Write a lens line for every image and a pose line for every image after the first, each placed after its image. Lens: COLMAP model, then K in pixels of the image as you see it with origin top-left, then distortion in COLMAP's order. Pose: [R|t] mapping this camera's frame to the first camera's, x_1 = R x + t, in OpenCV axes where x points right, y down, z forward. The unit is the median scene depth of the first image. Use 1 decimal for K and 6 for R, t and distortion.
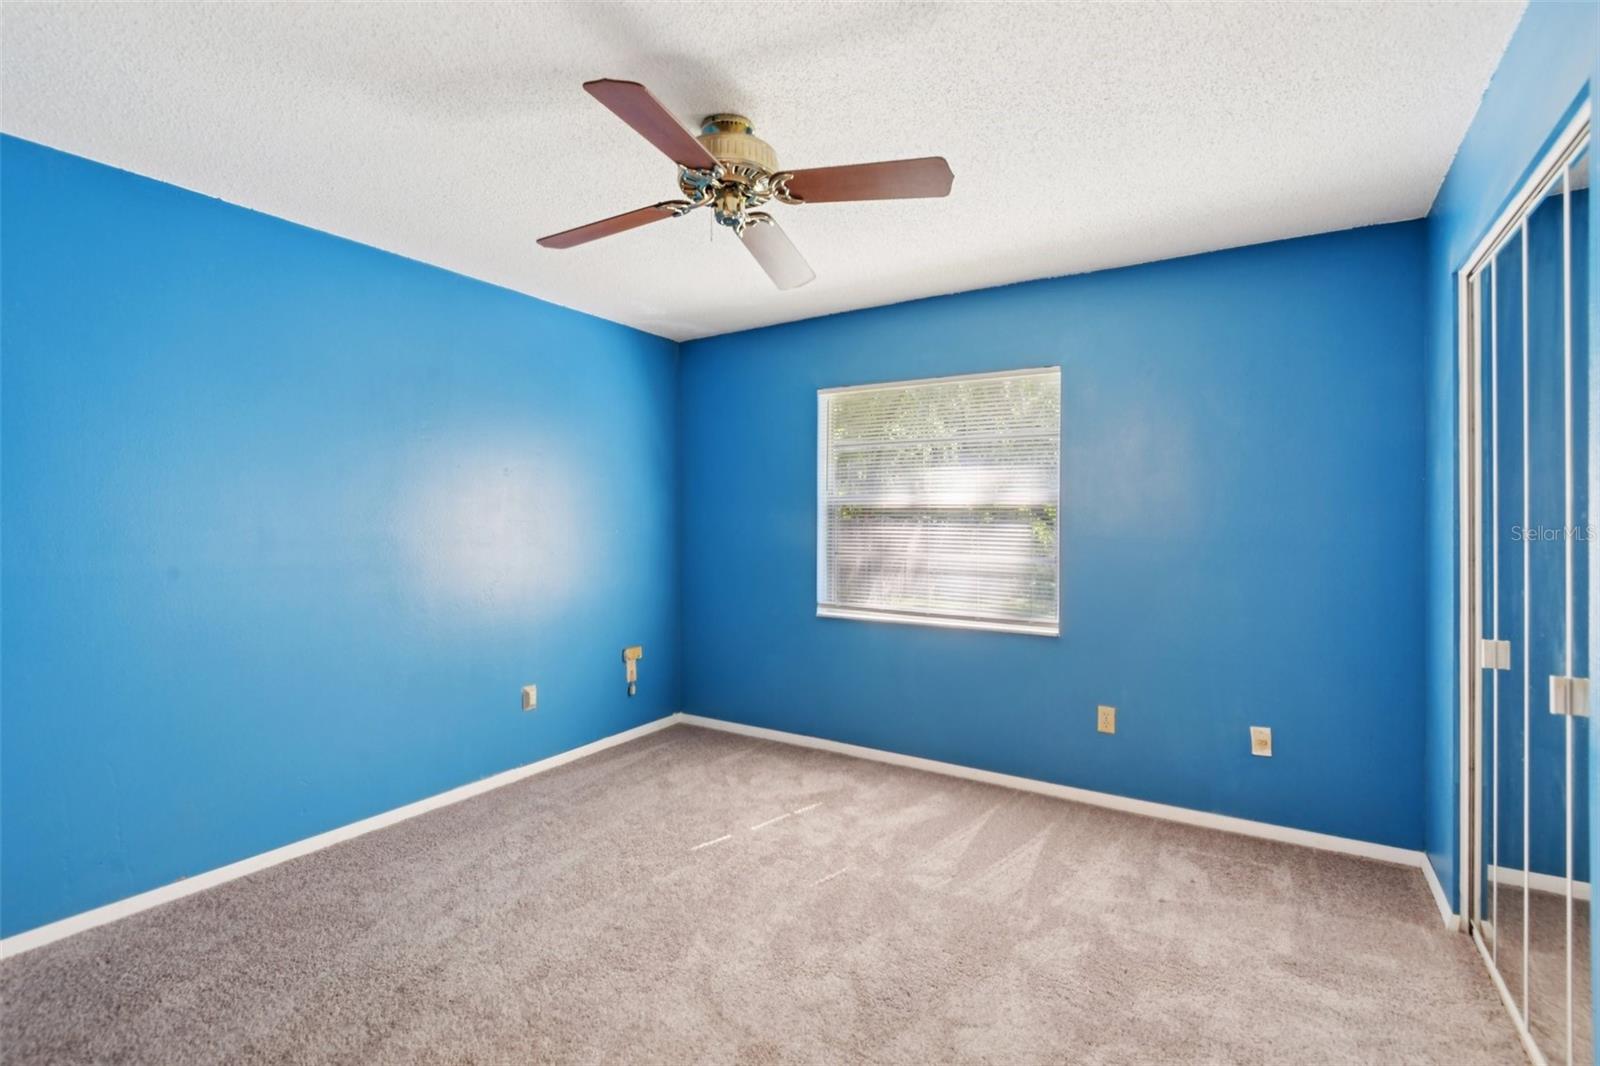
lens RADIAL K [[744.7, 0, 792.2], [0, 744.7, 524.1], [0, 0, 1]] dist [0.018577, -0.008241]
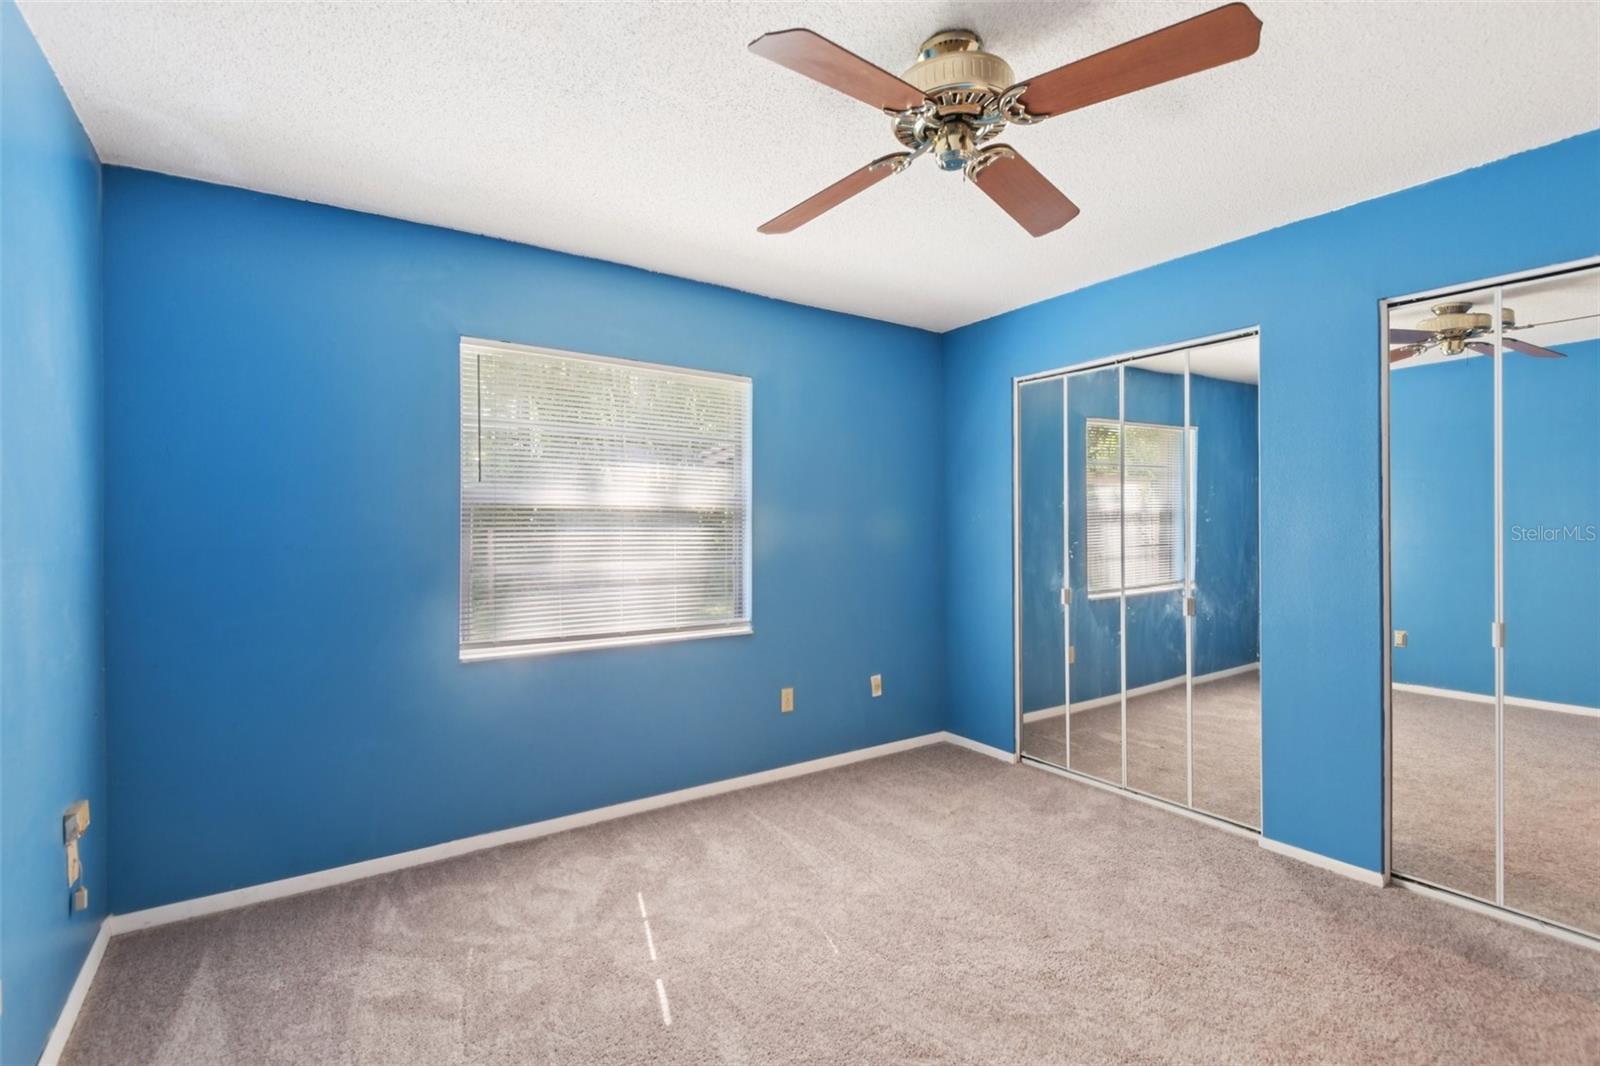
lens RADIAL K [[744.7, 0, 802.9], [0, 744.7, 523.6], [0, 0, 1]] dist [0.018577, -0.008241]
pose [[0.400527, -0.007635, 0.916253, -0.565180], [0.009794, 0.999944, 0.004051, -0.006996], [-0.916233, 0.007351, 0.400579, 0.507094]]
